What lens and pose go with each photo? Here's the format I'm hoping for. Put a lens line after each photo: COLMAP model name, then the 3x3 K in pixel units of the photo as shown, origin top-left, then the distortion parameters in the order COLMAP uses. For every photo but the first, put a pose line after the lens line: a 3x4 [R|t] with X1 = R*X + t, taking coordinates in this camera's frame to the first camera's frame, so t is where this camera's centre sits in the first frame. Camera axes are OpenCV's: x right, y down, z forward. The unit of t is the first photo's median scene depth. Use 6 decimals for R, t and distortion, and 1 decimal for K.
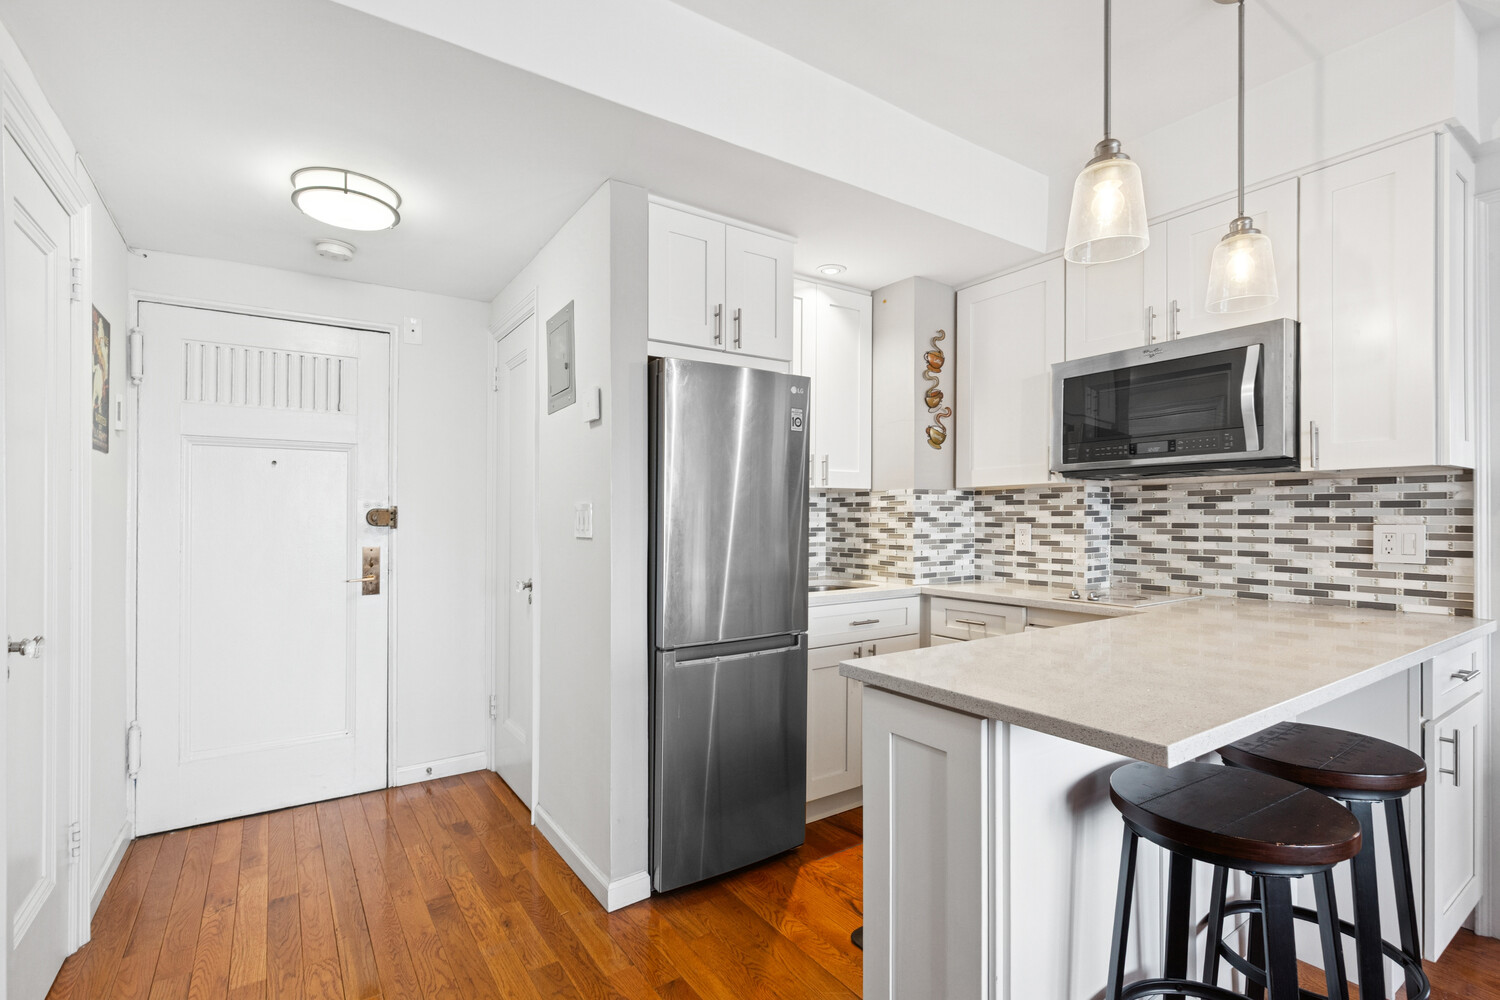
lens RADIAL K [[680.7, 0, 753.8], [0, 680.7, 512.7], [0, 0, 1]] dist [-0.003873, 0.000038]
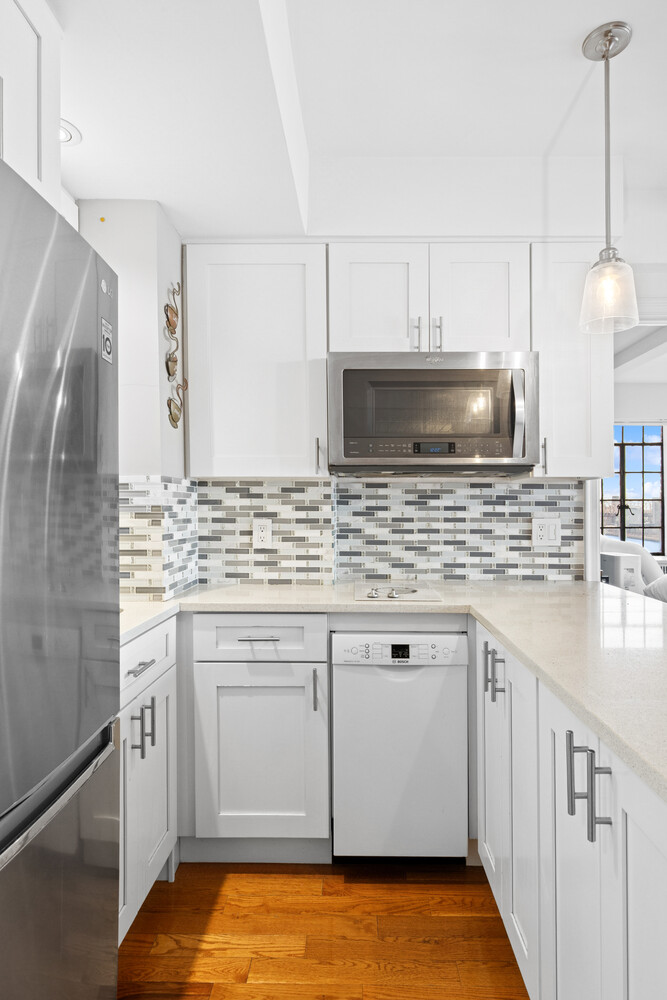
lens RADIAL K [[561.7, 0, 338.6], [0, 561.7, 499.3], [0, 0, 1]] dist [0.020520, 0.000784]
pose [[0.574195, 0.015868, 0.818564, -0.193571], [-0.009712, 0.999874, -0.012570, -0.002365], [-0.818661, -0.000732, 0.574277, 0.533924]]
